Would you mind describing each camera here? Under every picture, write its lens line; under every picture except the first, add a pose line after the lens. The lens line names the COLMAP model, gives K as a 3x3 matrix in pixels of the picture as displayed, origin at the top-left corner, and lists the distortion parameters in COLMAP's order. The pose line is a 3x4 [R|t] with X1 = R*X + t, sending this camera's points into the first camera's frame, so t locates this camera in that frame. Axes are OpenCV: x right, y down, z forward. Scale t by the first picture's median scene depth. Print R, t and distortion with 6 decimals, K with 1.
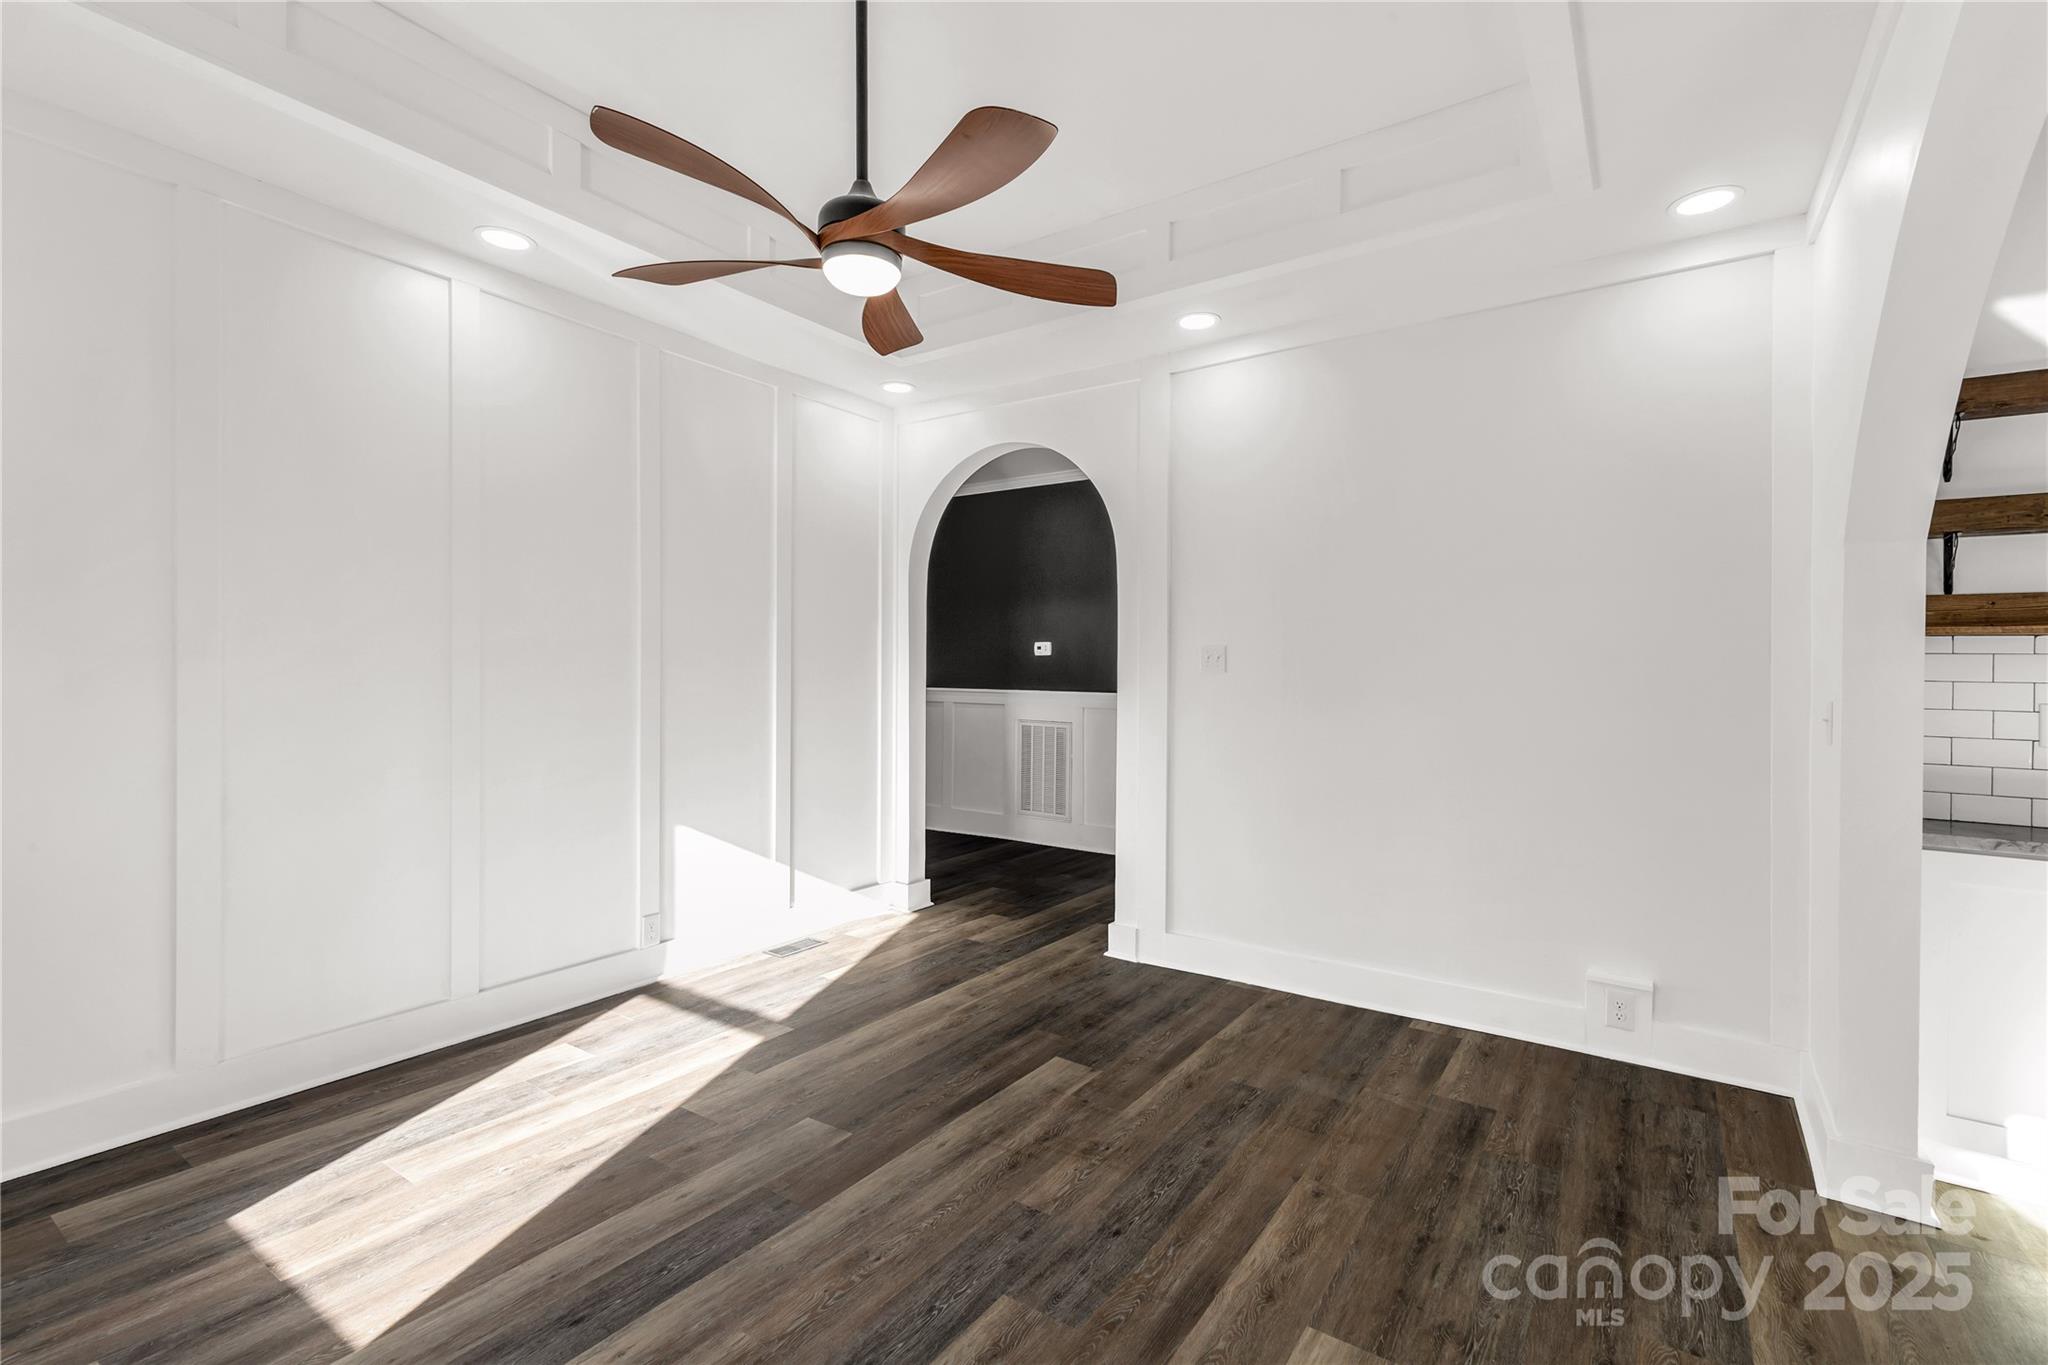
lens RADIAL K [[925.4, 0, 1019.4], [0, 925.4, 684.6], [0, 0, 1]] dist [0.009620, -0.002282]
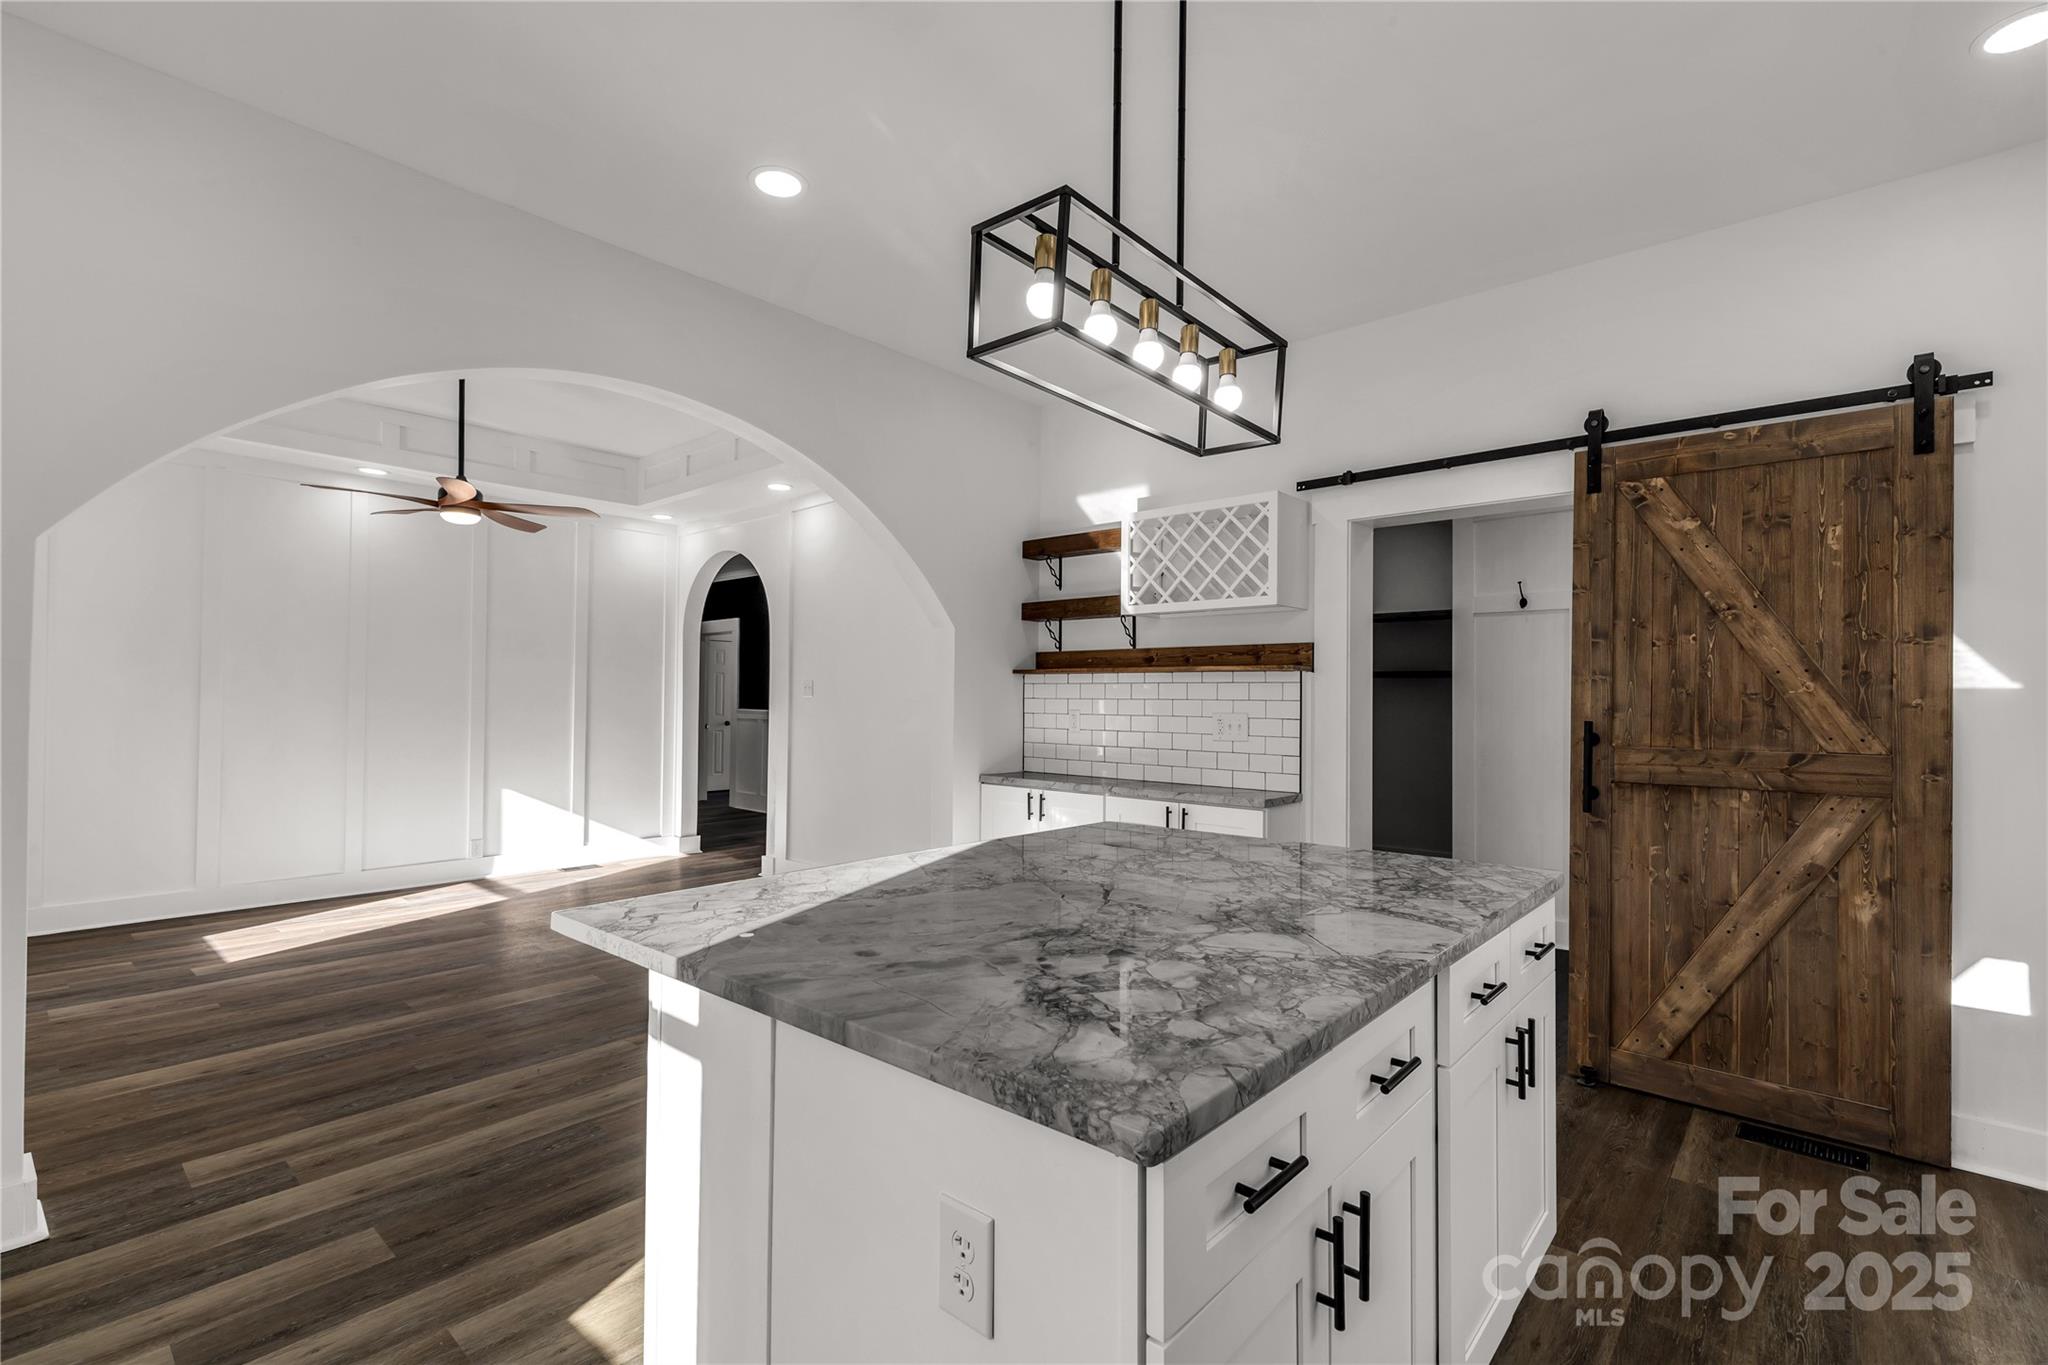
lens RADIAL K [[925.4, 0, 1027.5], [0, 925.4, 695.5], [0, 0, 1]] dist [0.009620, -0.002282]
pose [[0.992429, -0.002548, -0.122790, 1.112283], [-0.000424, 0.999708, -0.024175, 0.033716], [0.122816, 0.024044, 0.992138, -0.789100]]
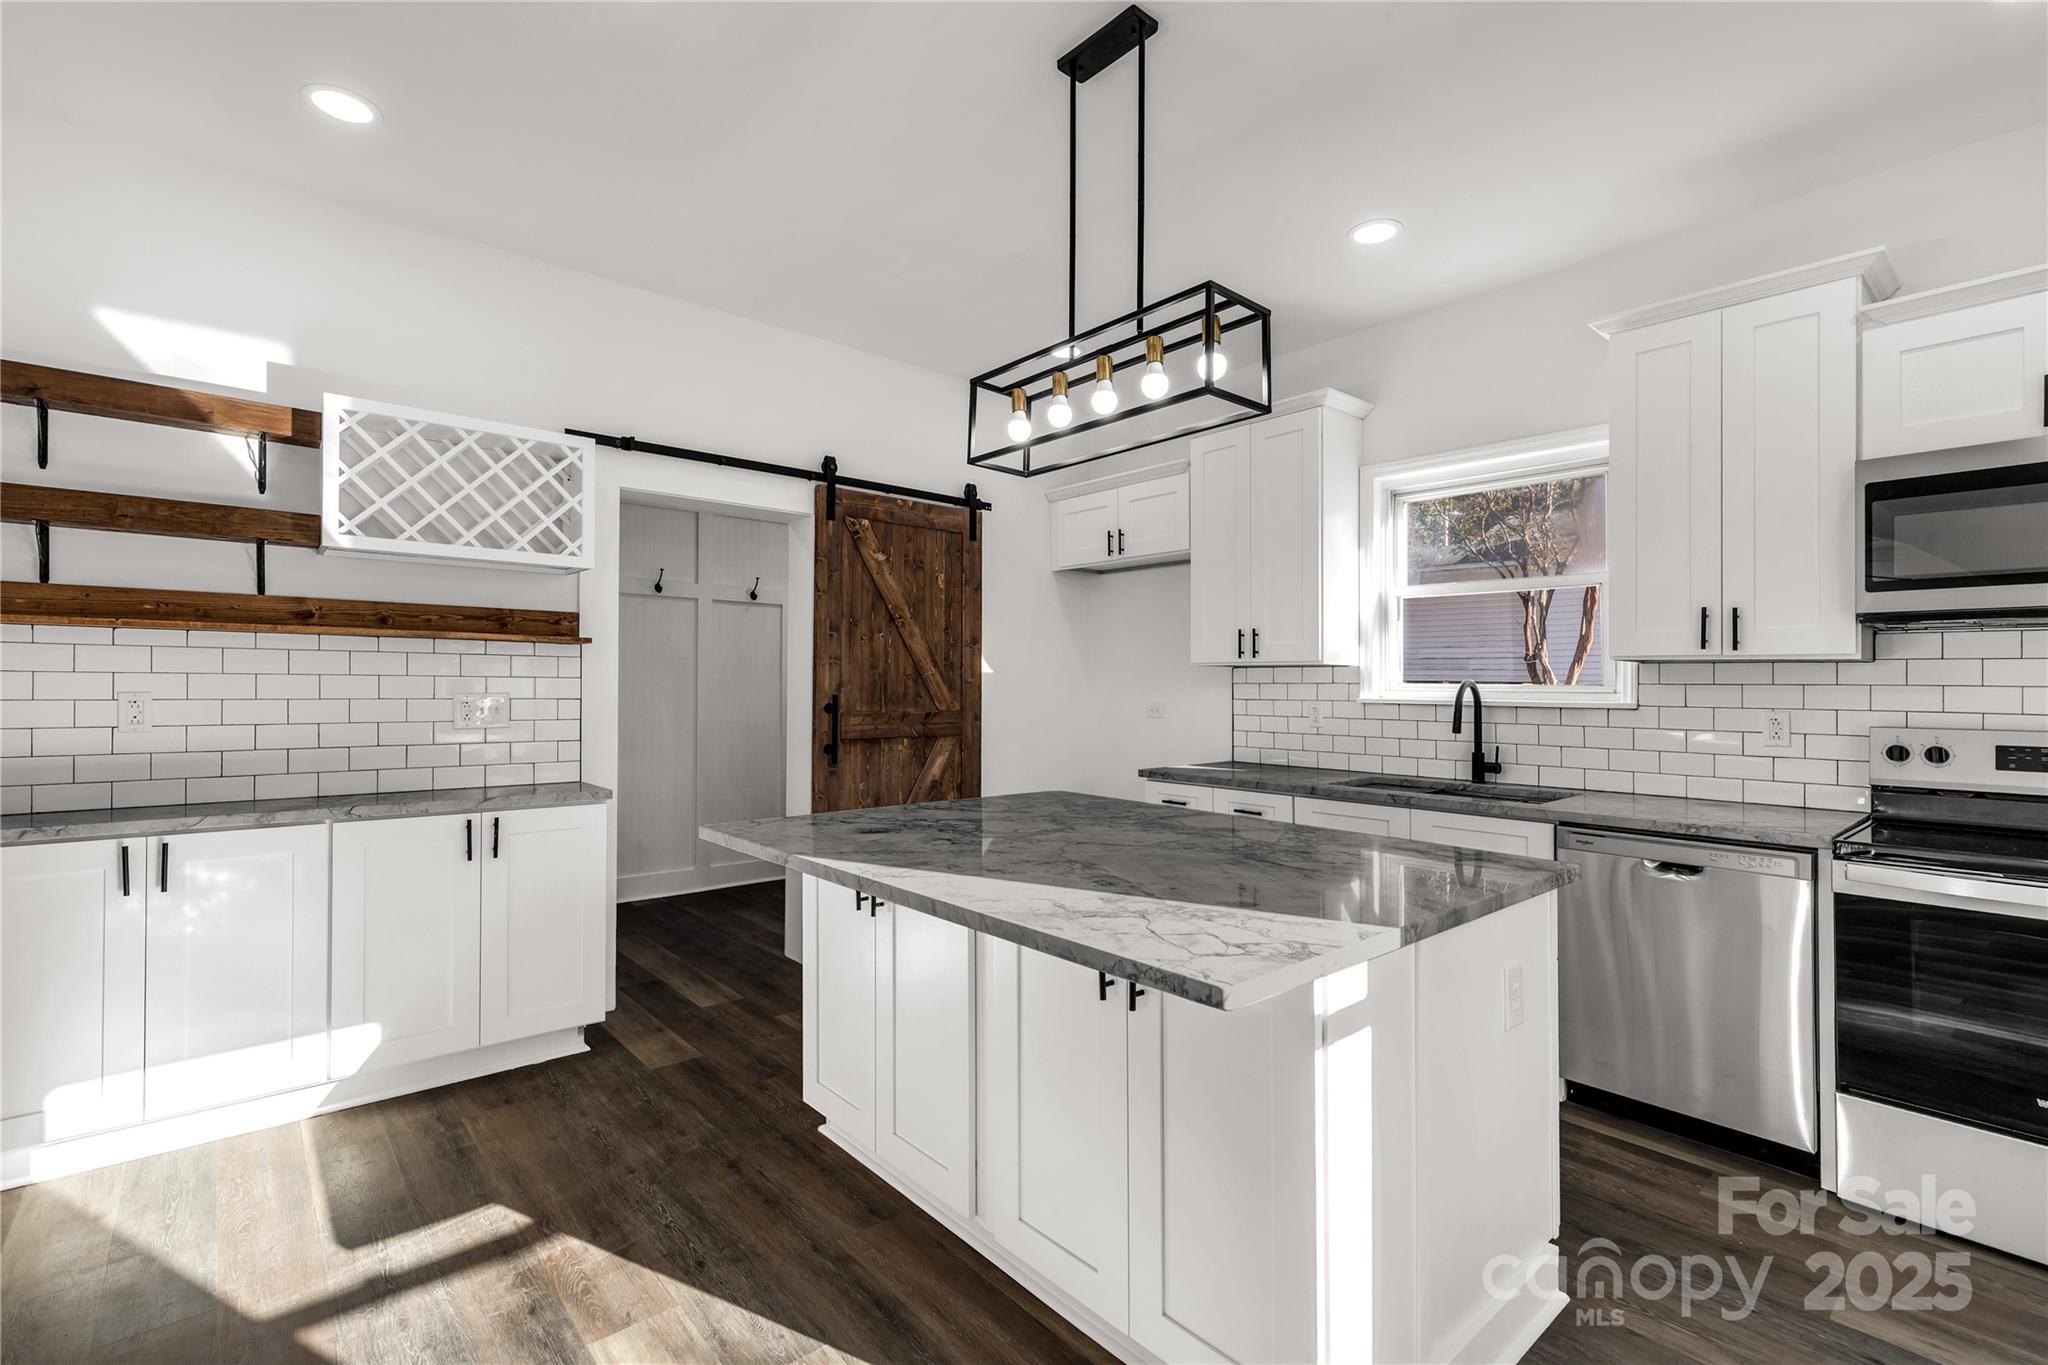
lens RADIAL K [[925.4, 0, 1035.6], [0, 925.4, 676.7], [0, 0, 1]] dist [0.009620, -0.002282]
pose [[0.244984, -0.002227, 0.969524, 0.299477], [0.008572, 0.999963, 0.000131, 0.011309], [-0.969489, 0.008279, 0.244994, -0.255432]]
